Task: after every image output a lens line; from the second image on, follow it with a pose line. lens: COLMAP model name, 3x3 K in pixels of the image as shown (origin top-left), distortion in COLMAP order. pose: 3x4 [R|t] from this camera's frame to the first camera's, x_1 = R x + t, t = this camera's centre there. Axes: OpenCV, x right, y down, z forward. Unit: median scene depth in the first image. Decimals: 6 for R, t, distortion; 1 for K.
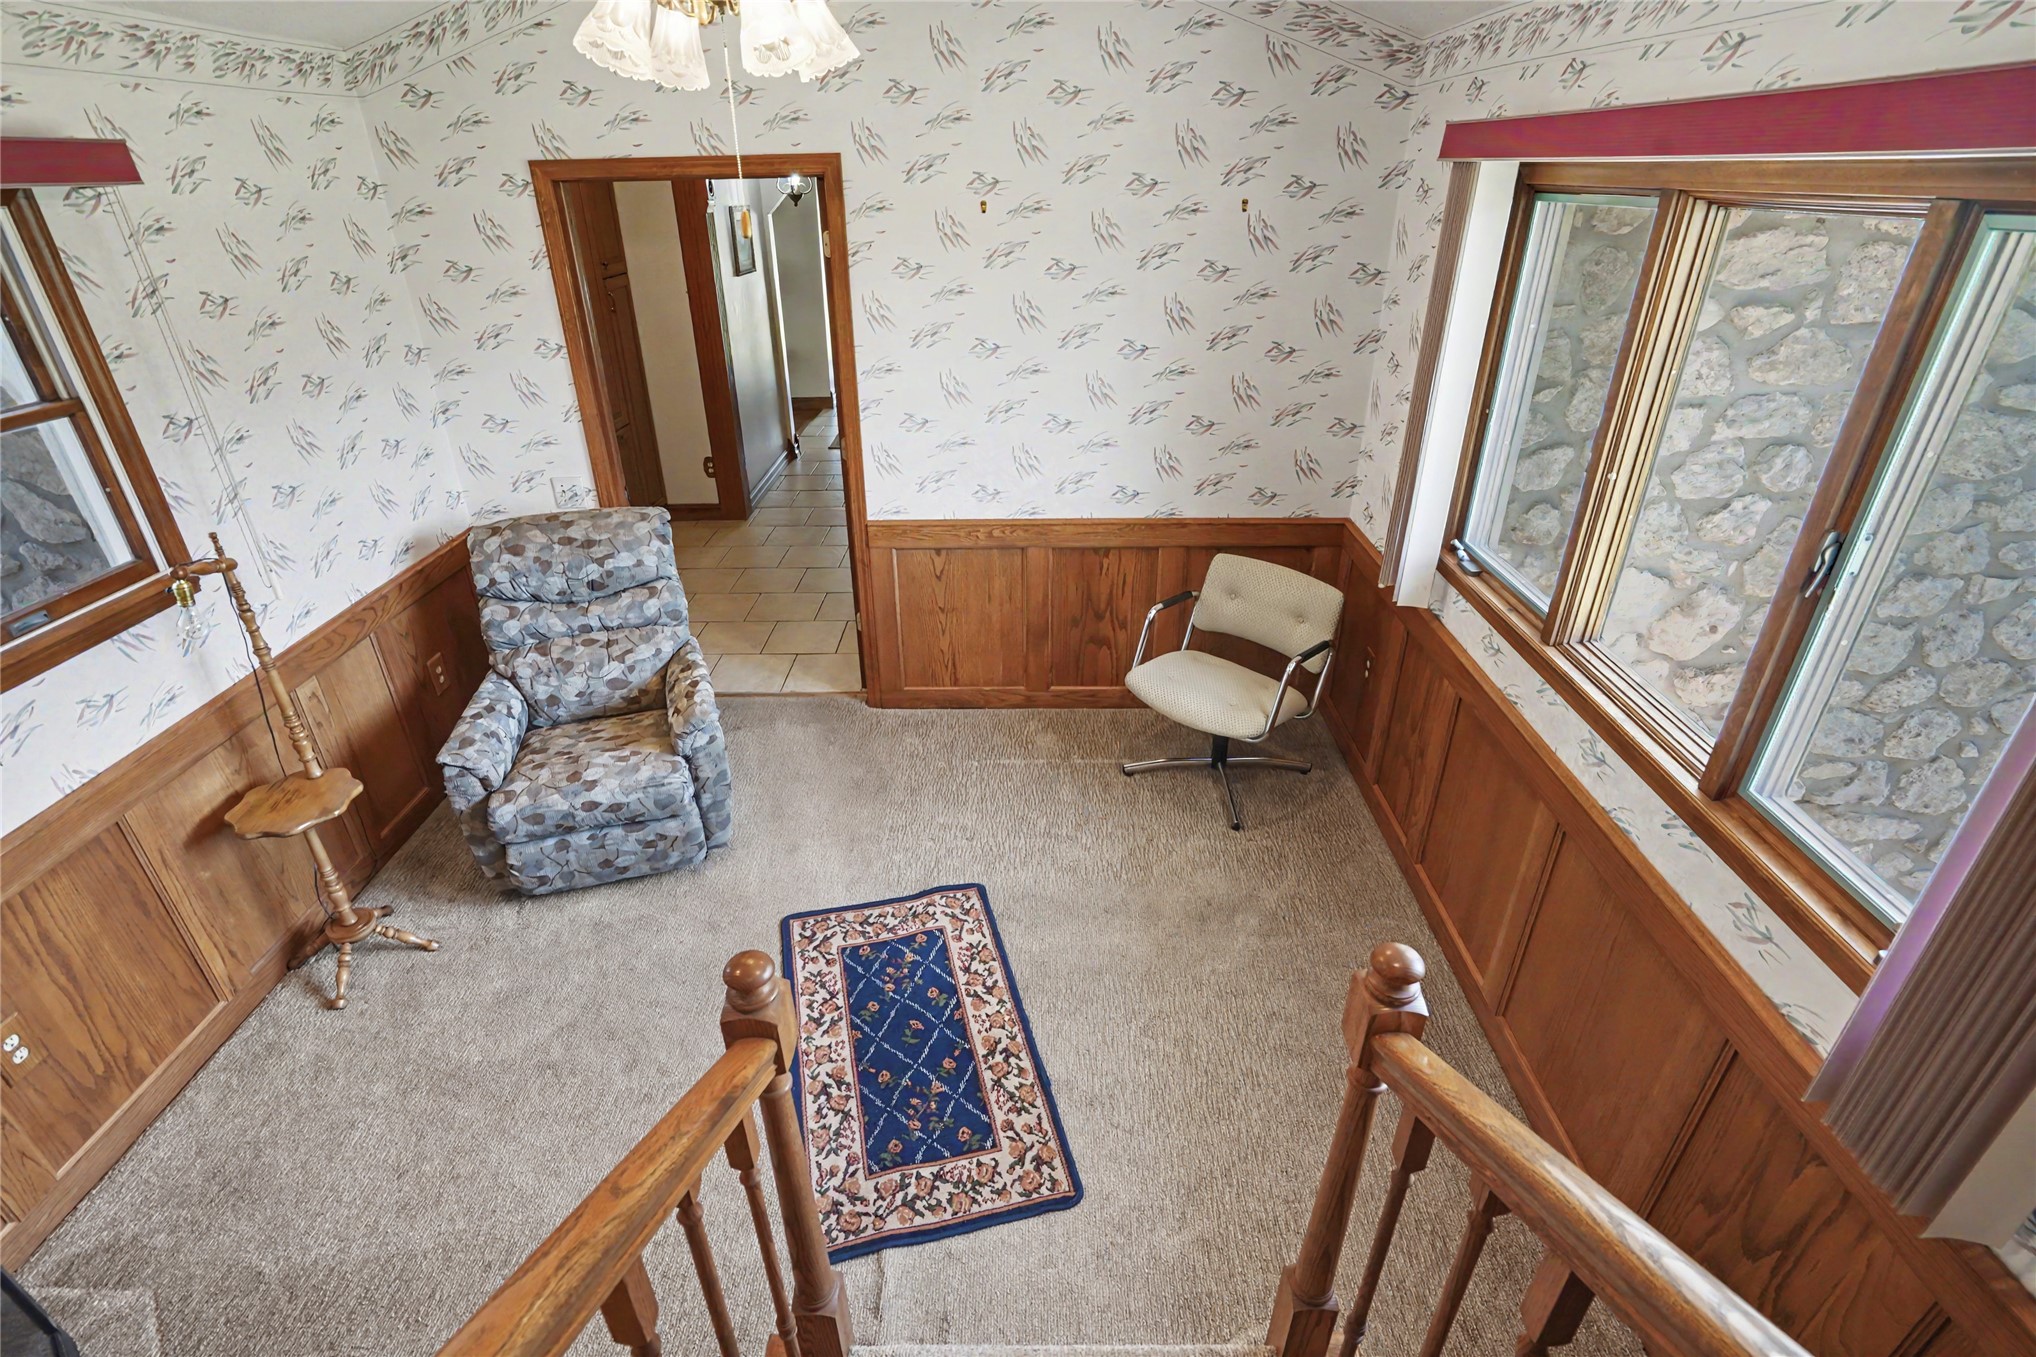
lens RADIAL K [[996.0, 0, 1018.0], [0, 996.0, 678.5], [0, 0, 1]] dist [-0.068494, 0.033850]
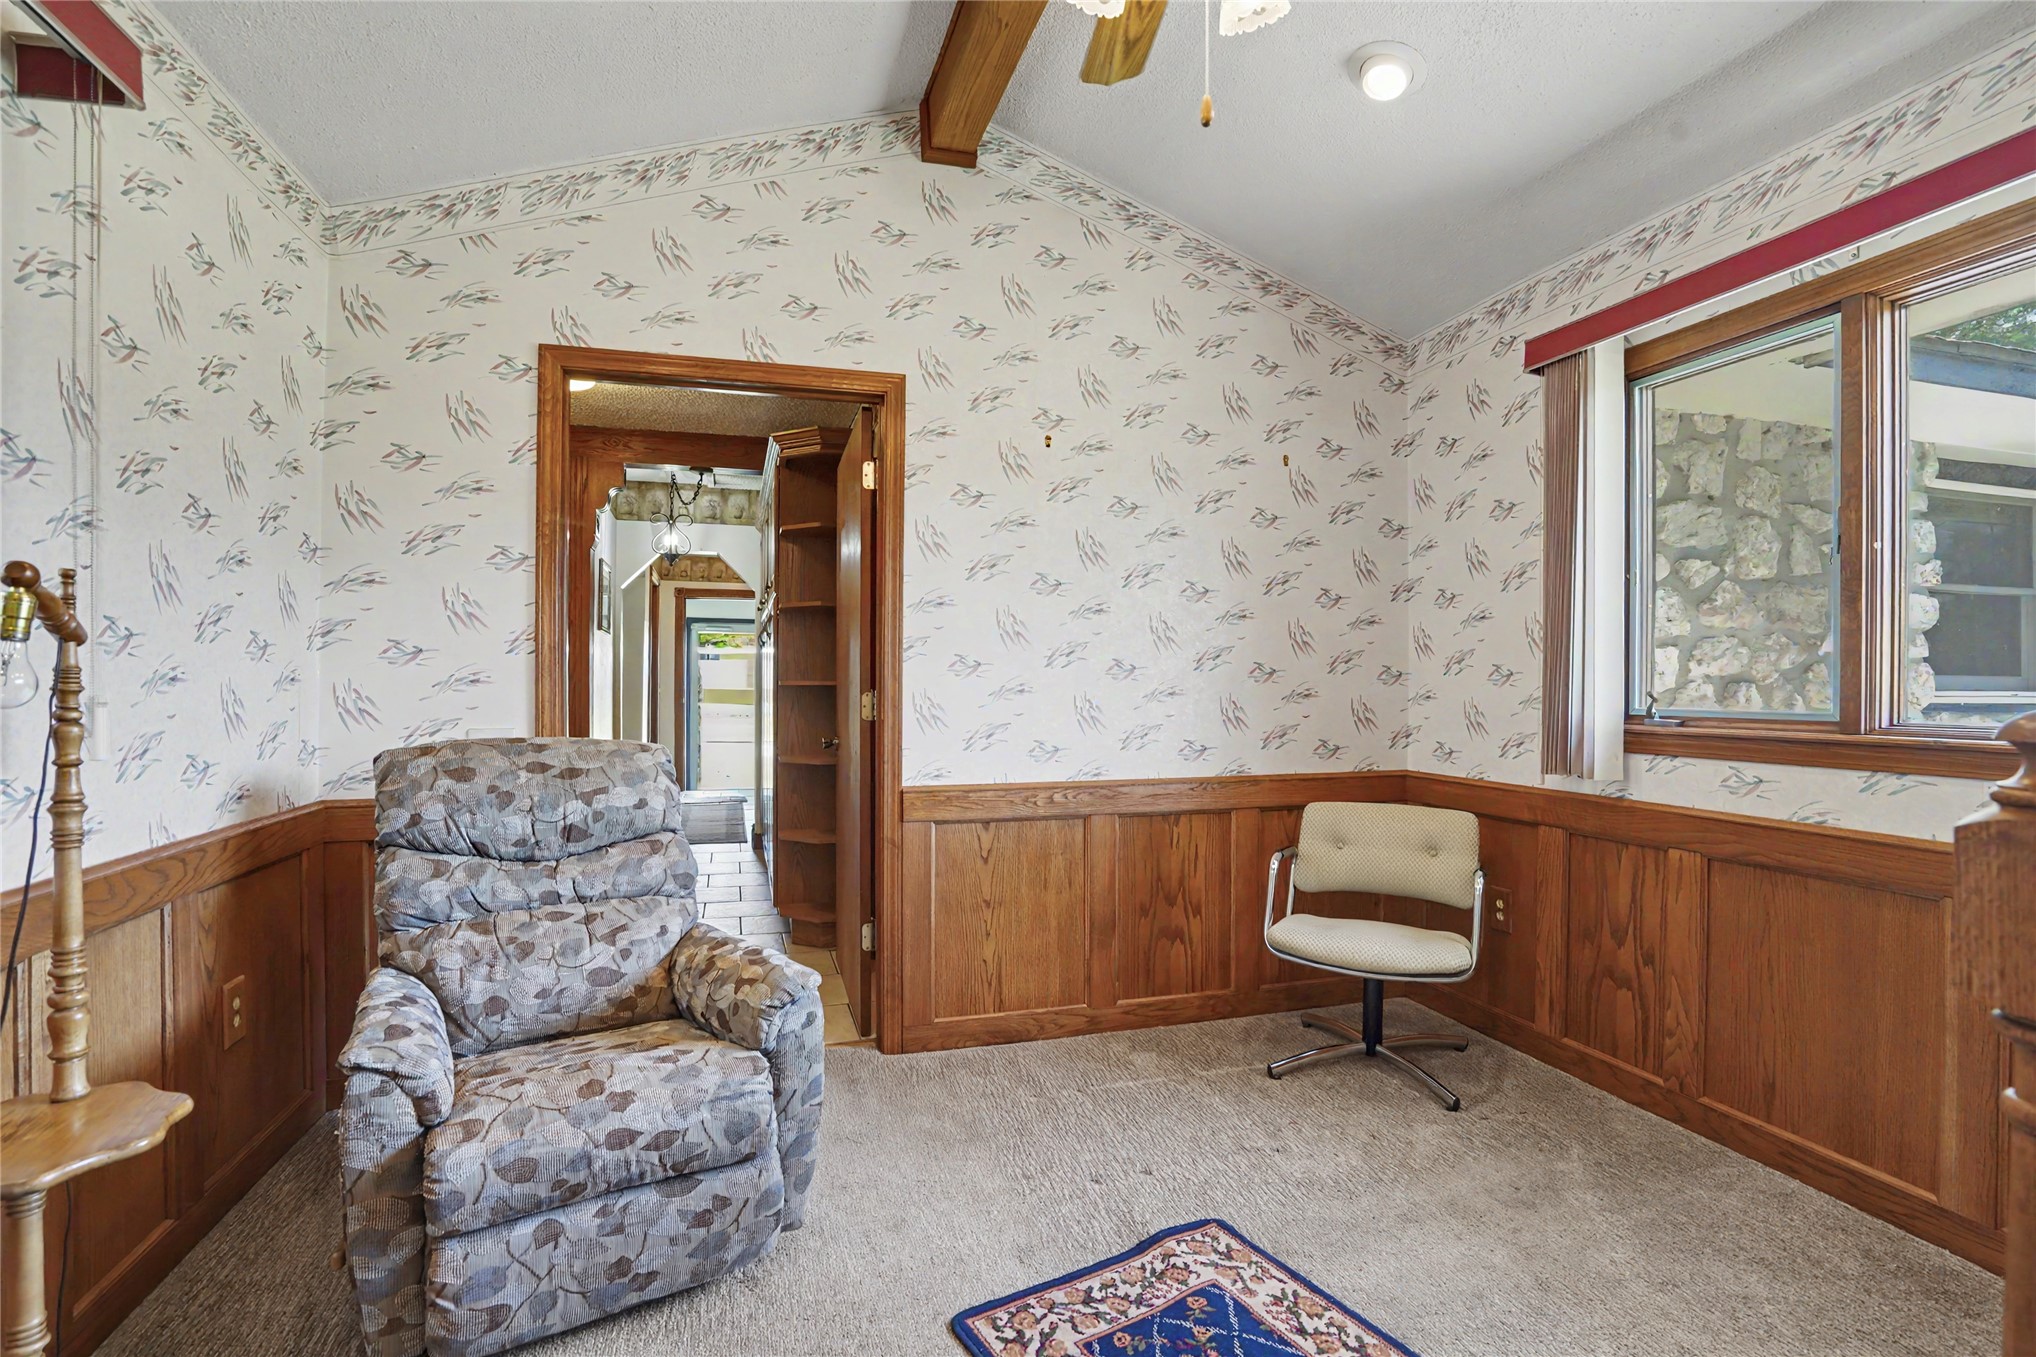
lens RADIAL K [[996.0, 0, 1018.0], [0, 996.0, 678.5], [0, 0, 1]] dist [-0.068494, 0.033850]
pose [[0.951600, 0.018314, 0.306794, -0.353782], [0.132362, 0.876485, -0.462876, 0.167972], [-0.277377, 0.481080, 0.831639, 0.307673]]
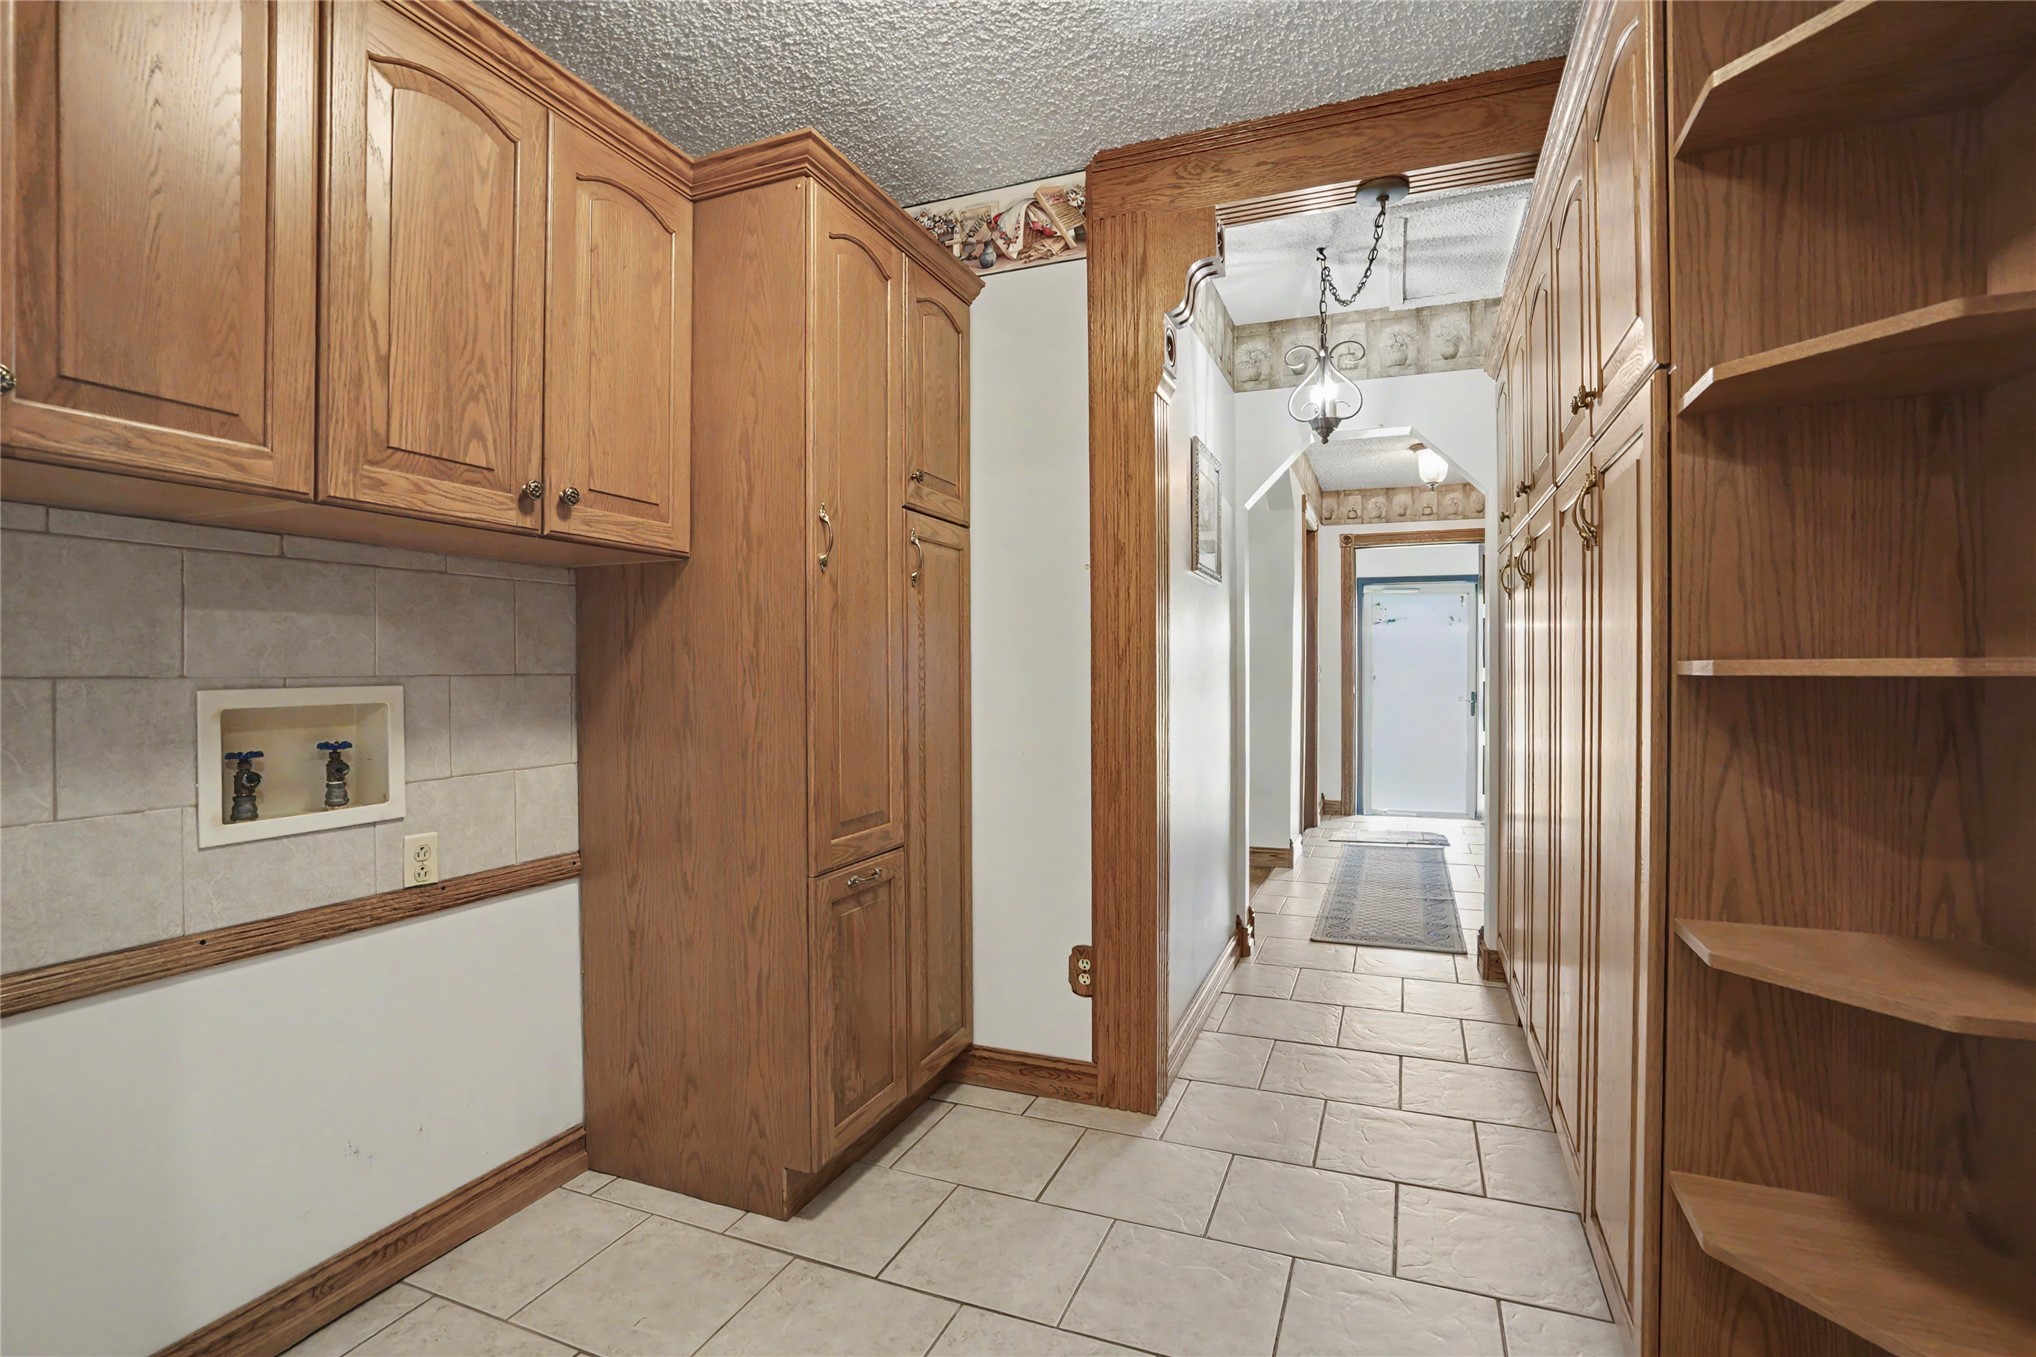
lens RADIAL K [[947.8, 0, 1018.0], [0, 947.8, 678.5], [0, 0, 1]] dist [-0.059338, 0.027724]
pose [[0.936440, 0.015547, -0.350484, -0.362774], [-0.175470, 0.885840, -0.429532, -0.264441], [0.303795, 0.463730, 0.832264, 1.096920]]
